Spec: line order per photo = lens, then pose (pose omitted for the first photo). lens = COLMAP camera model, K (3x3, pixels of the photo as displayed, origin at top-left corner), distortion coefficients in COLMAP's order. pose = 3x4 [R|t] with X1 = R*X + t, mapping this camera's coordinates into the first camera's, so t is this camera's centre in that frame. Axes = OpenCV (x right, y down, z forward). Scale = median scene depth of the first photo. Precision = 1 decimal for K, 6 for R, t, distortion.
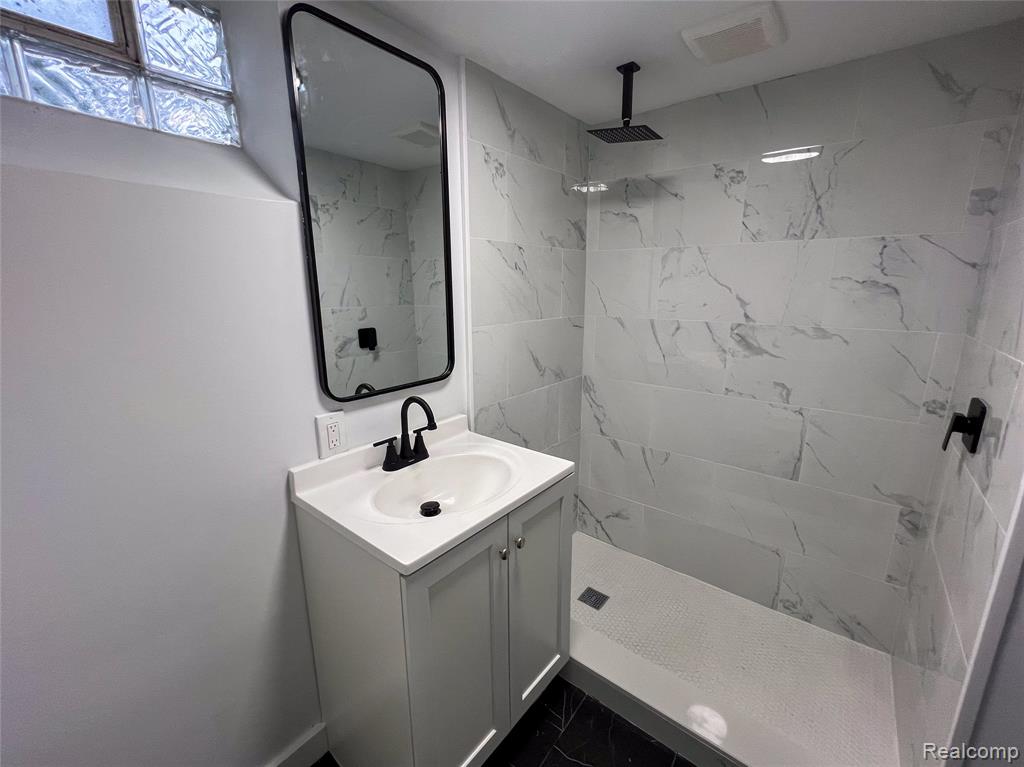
lens RADIAL K [[420.9, 0, 514.5], [0, 420.9, 383.1], [0, 0, 1]] dist [0.001761, 0.000067]
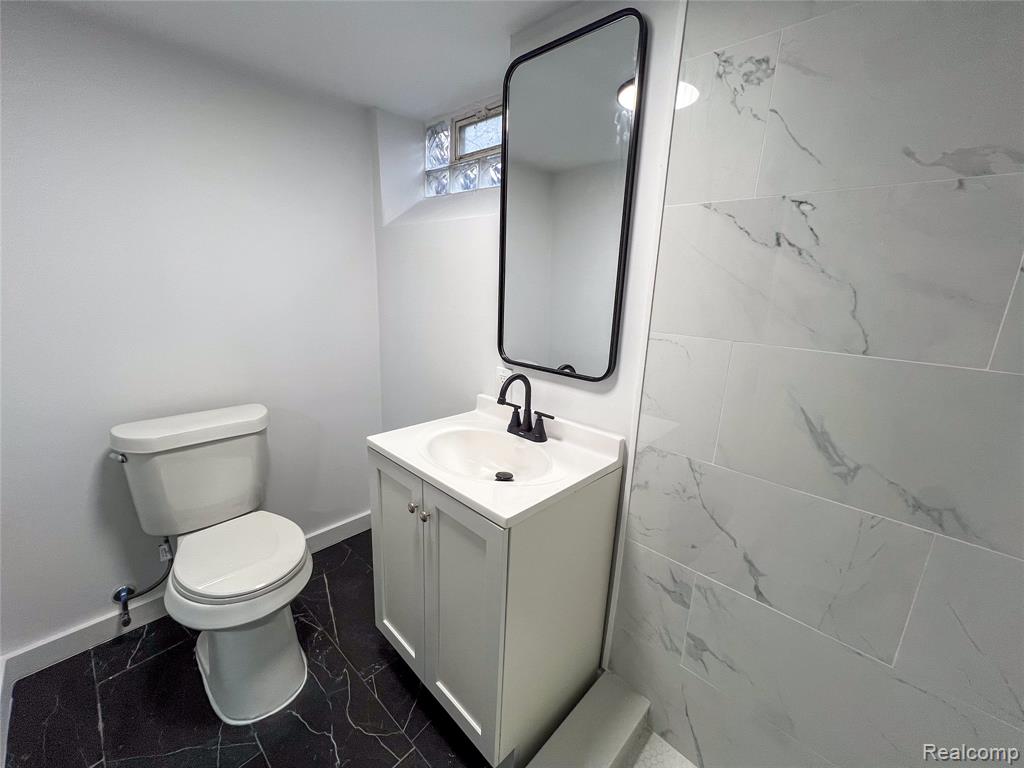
lens RADIAL K [[420.9, 0, 514.5], [0, 420.9, 383.6], [0, 0, 1]] dist [0.001761, 0.000067]
pose [[-0.086216, 0.236444, -0.967813, 0.639545], [-0.259763, 0.932494, 0.250955, -0.167744], [0.961816, 0.273039, -0.018976, 0.797935]]
